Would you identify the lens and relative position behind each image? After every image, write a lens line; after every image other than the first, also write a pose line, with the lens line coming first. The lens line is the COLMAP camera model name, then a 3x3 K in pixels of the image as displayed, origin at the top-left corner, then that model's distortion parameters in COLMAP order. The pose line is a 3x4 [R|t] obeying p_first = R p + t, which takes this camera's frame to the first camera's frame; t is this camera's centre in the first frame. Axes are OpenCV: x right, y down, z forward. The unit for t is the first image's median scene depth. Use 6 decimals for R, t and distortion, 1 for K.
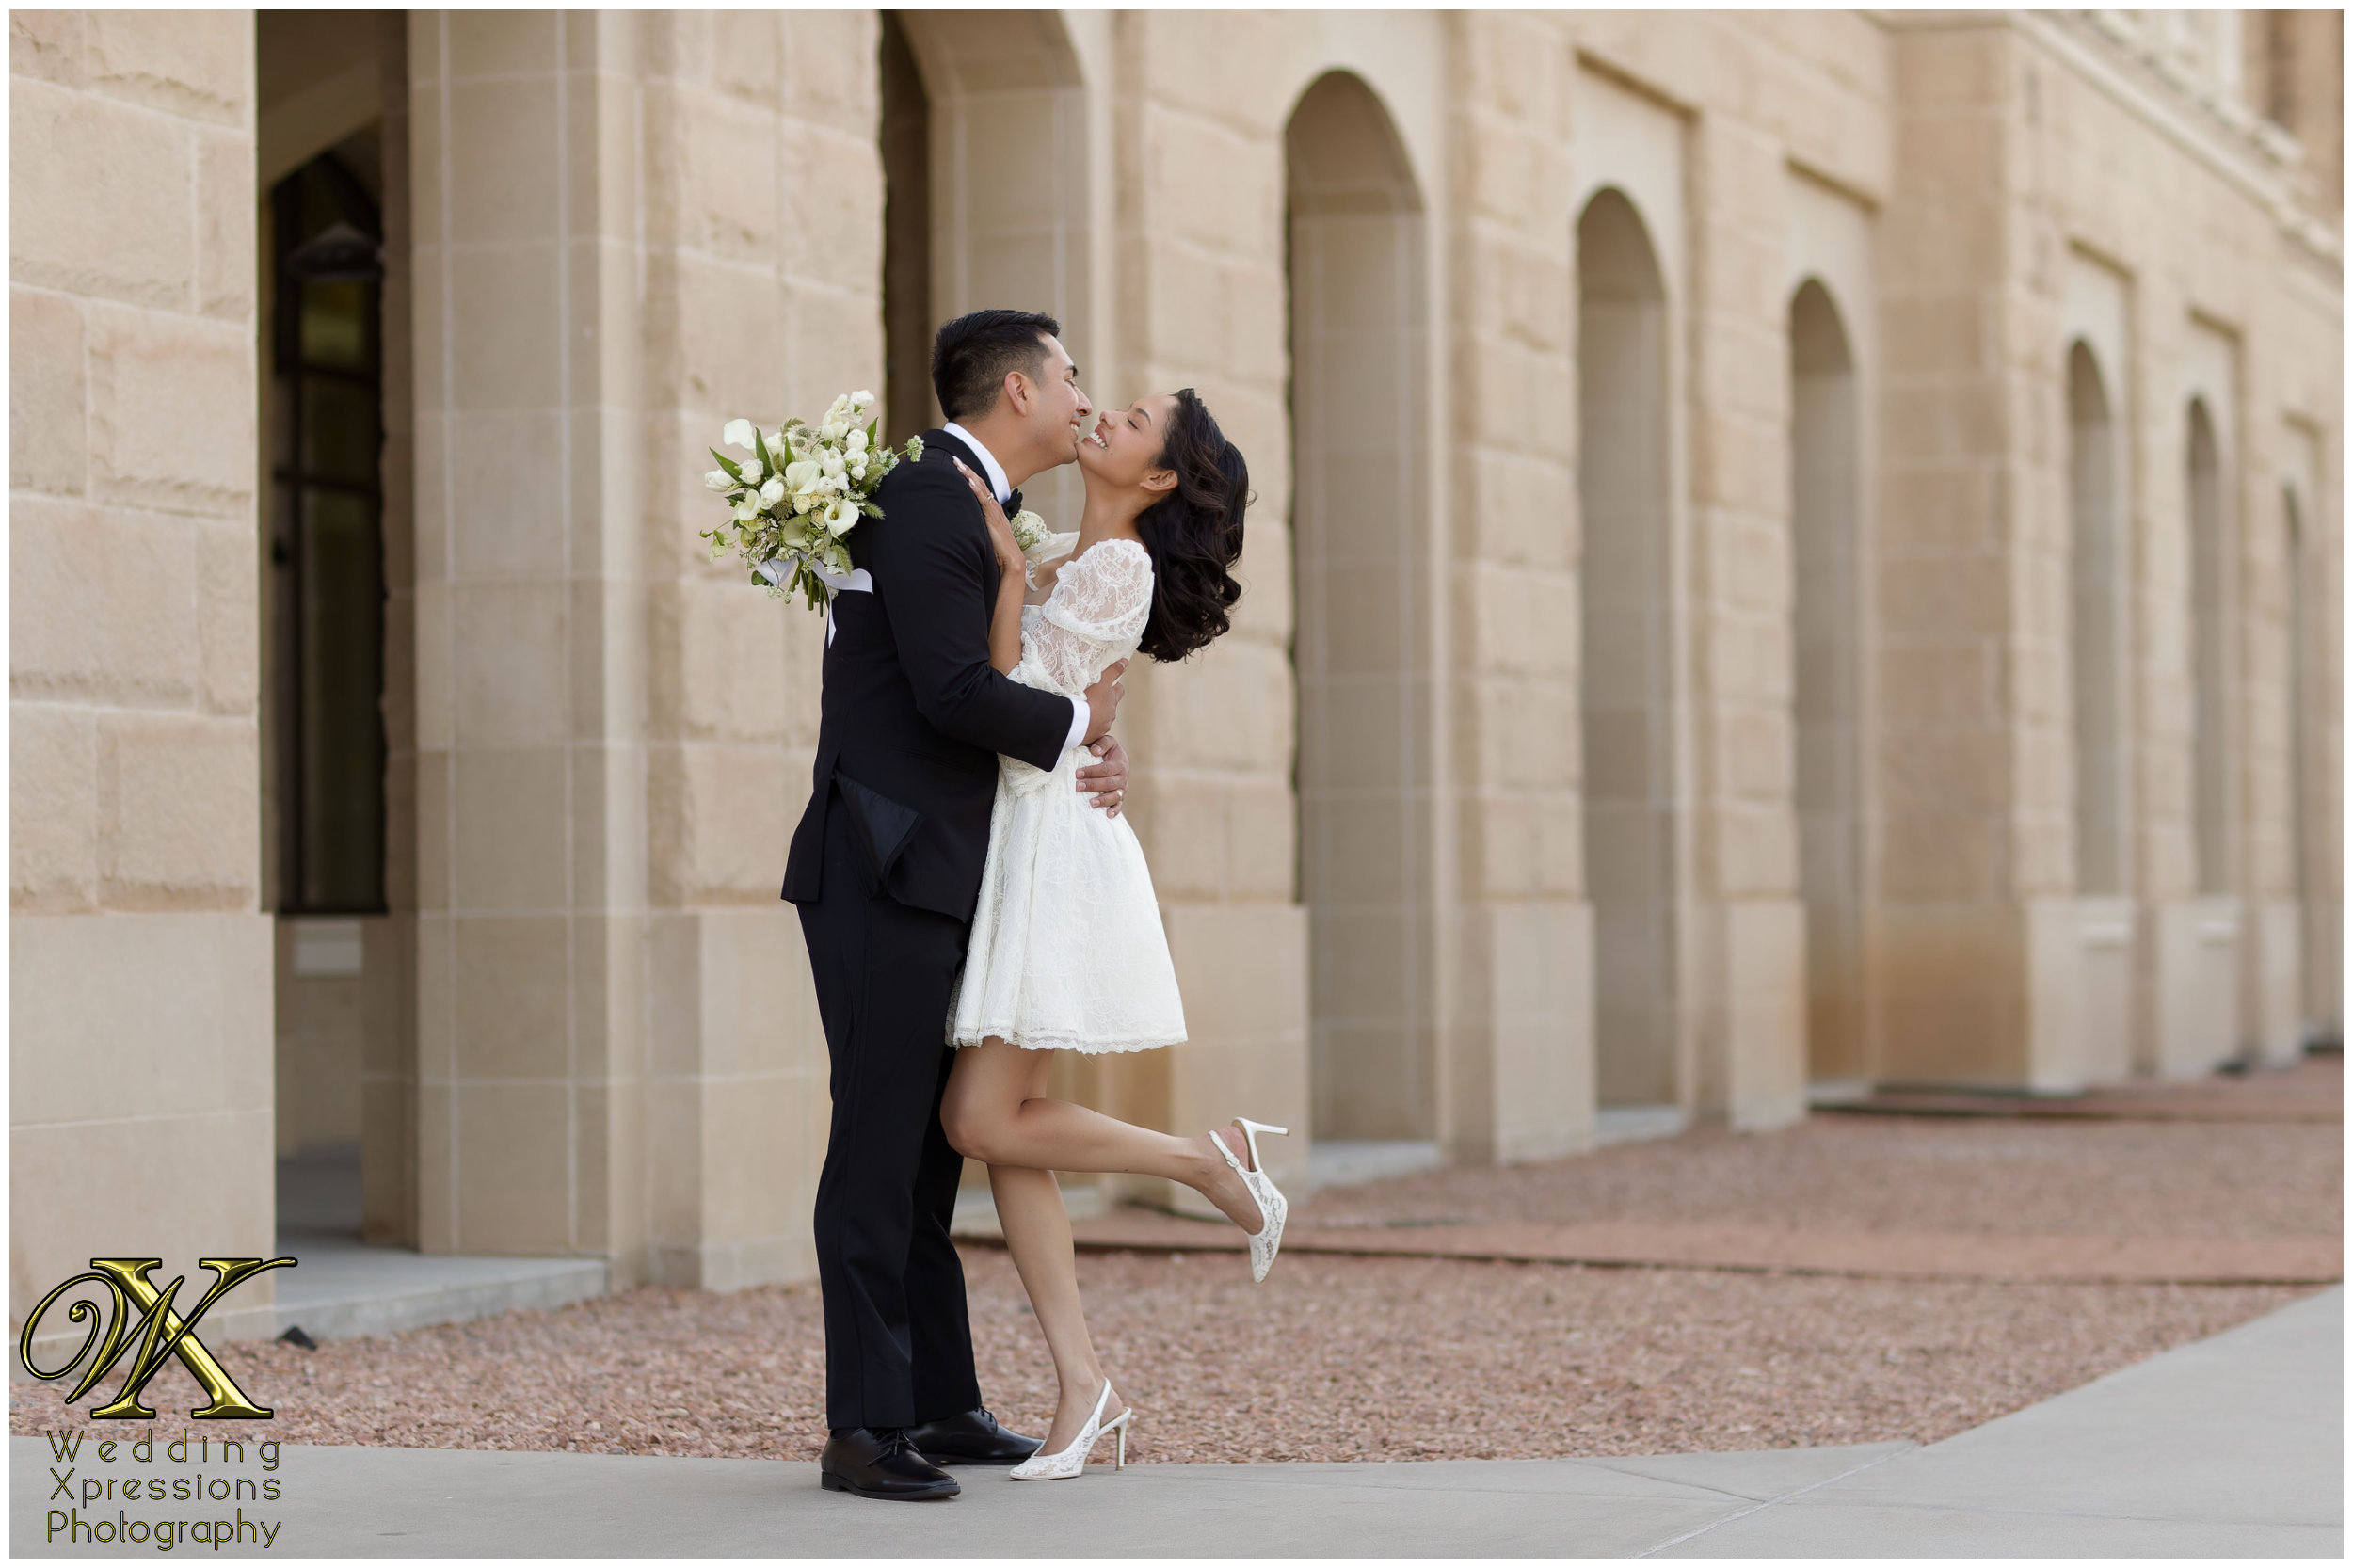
lens RADIAL K [[5965.9, 0, 1034.7], [0, 5965.9, 870.9], [0, 0, 1]] dist [0.147027, 0.000000]
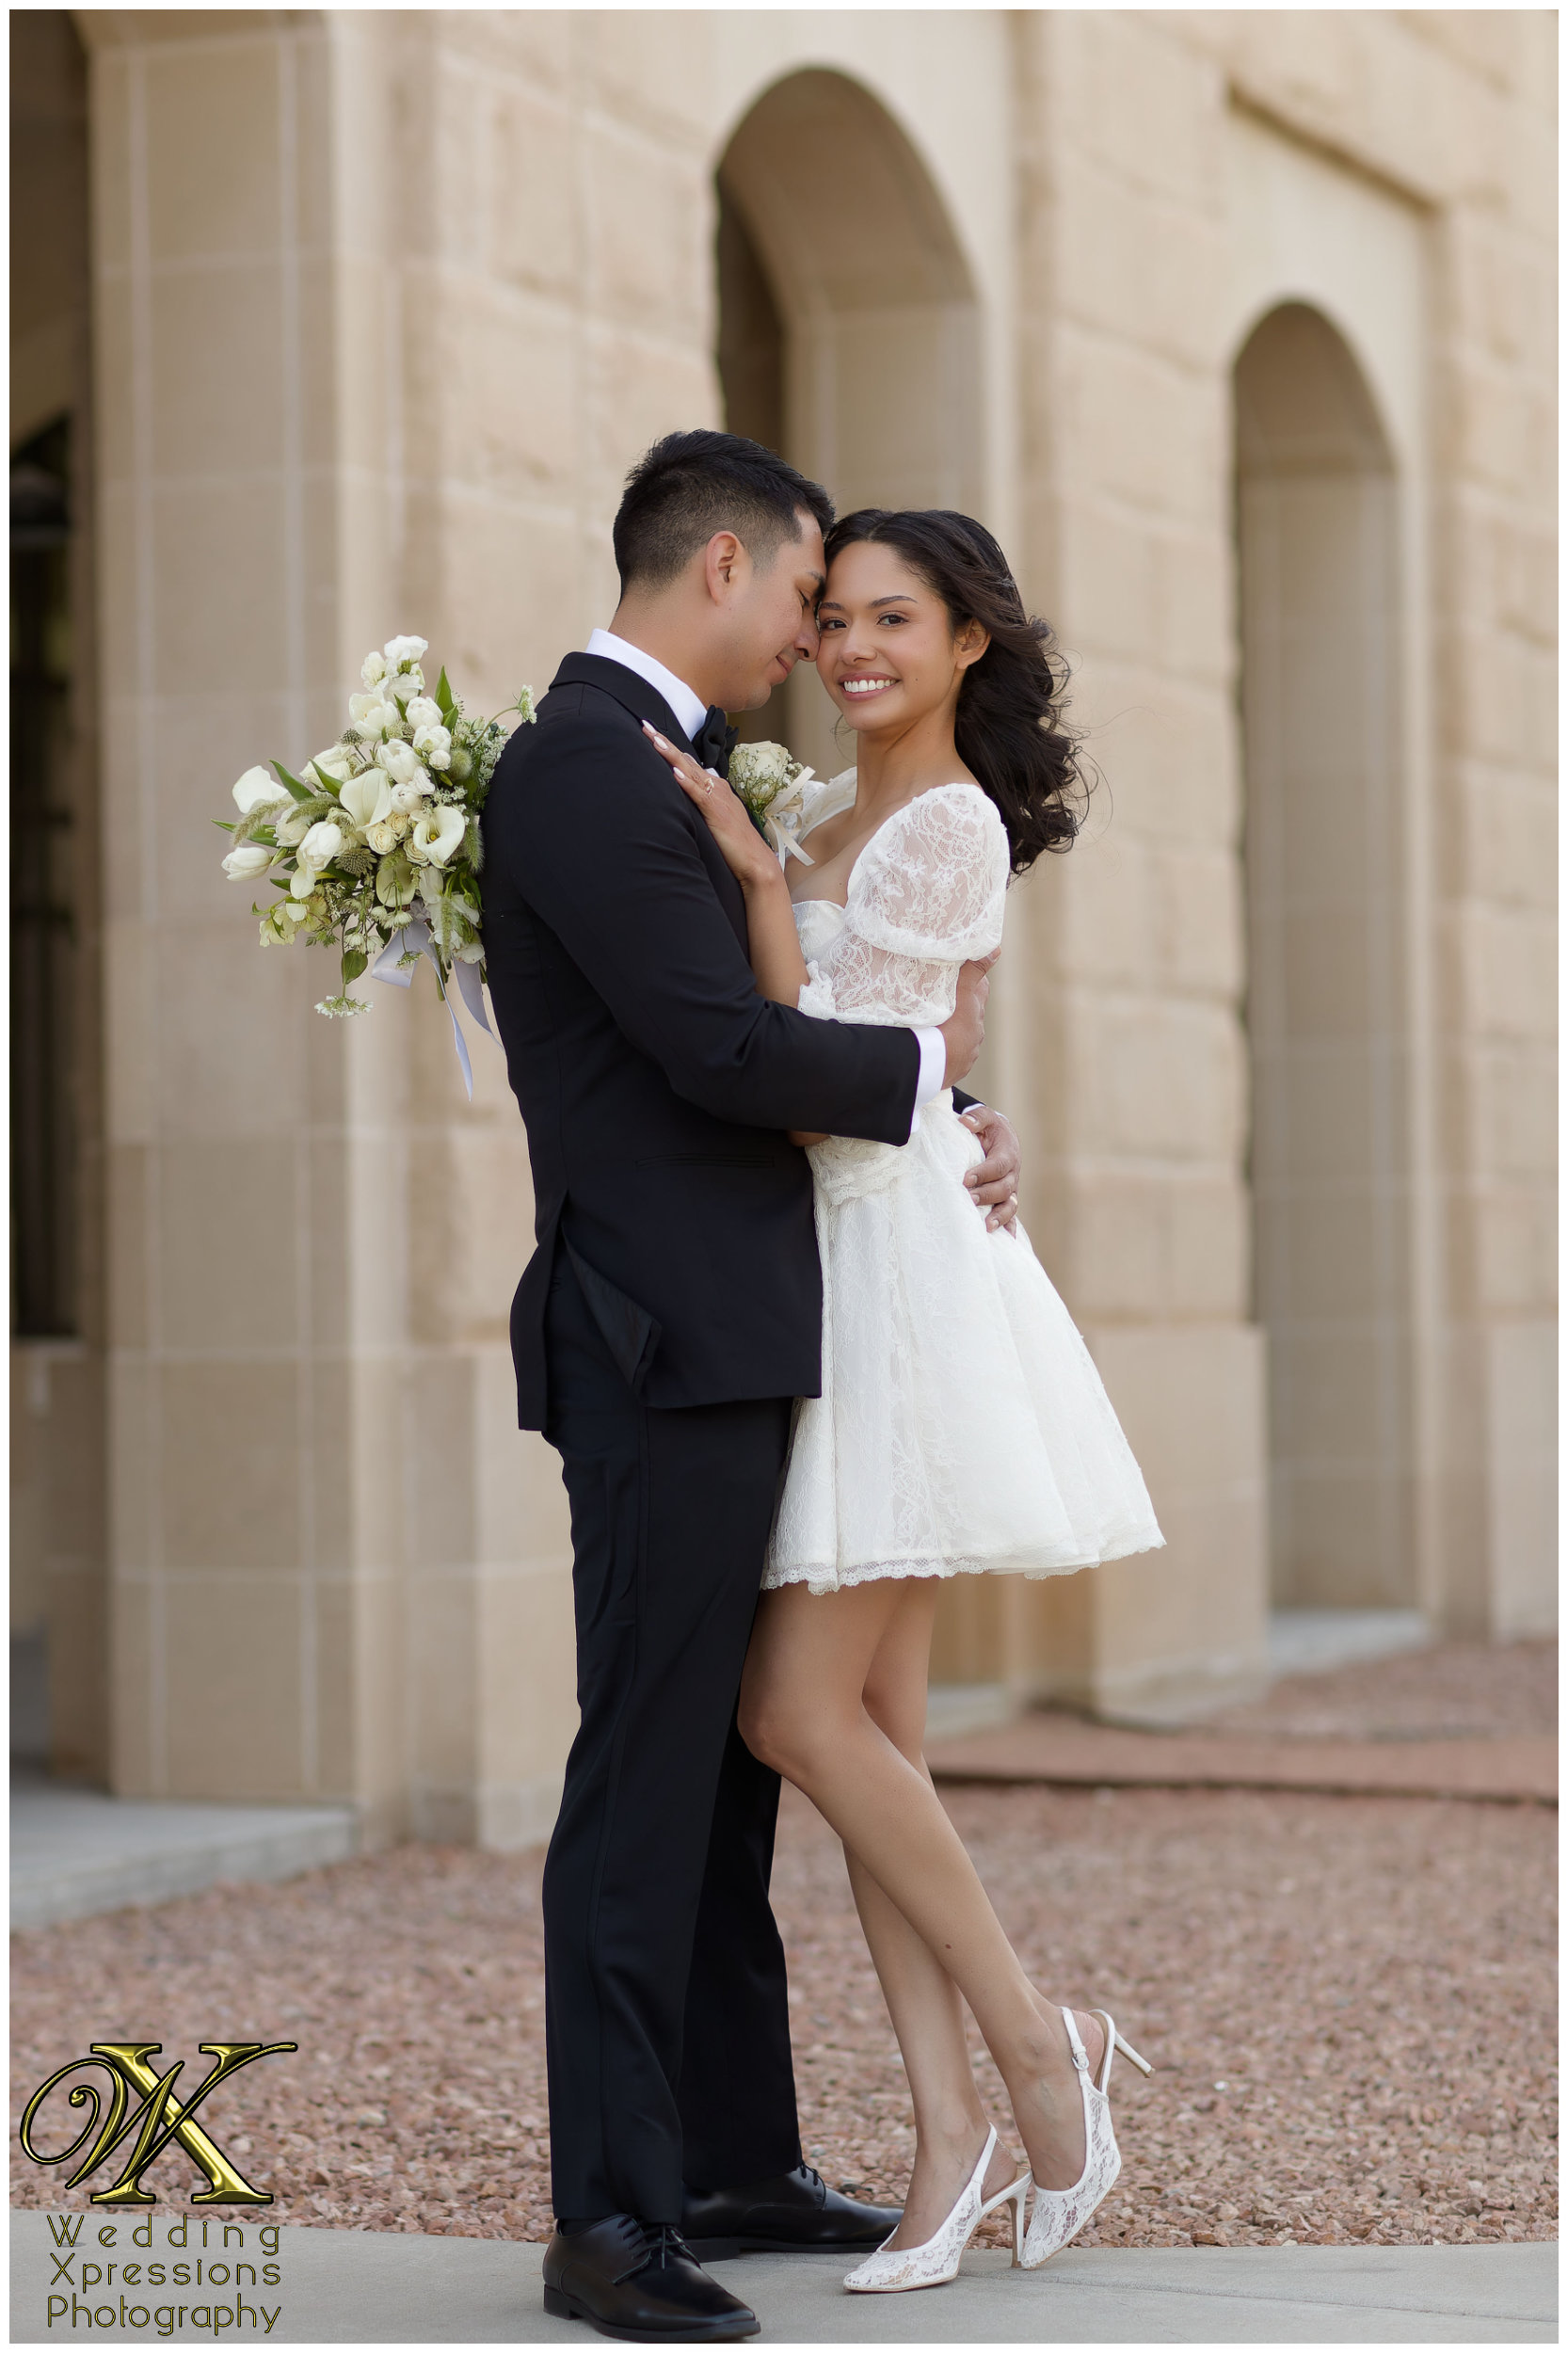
lens RADIAL K [[5965.9, 0, 782.4], [0, 5965.9, 1182.6], [0, 0, 1]] dist [0.147027, 0.000000]
pose [[0.999562, -0.004573, -0.029233, 0.005556], [0.004211, 0.999914, -0.012441, -0.005128], [0.029287, 0.012312, 0.999495, 0.238465]]
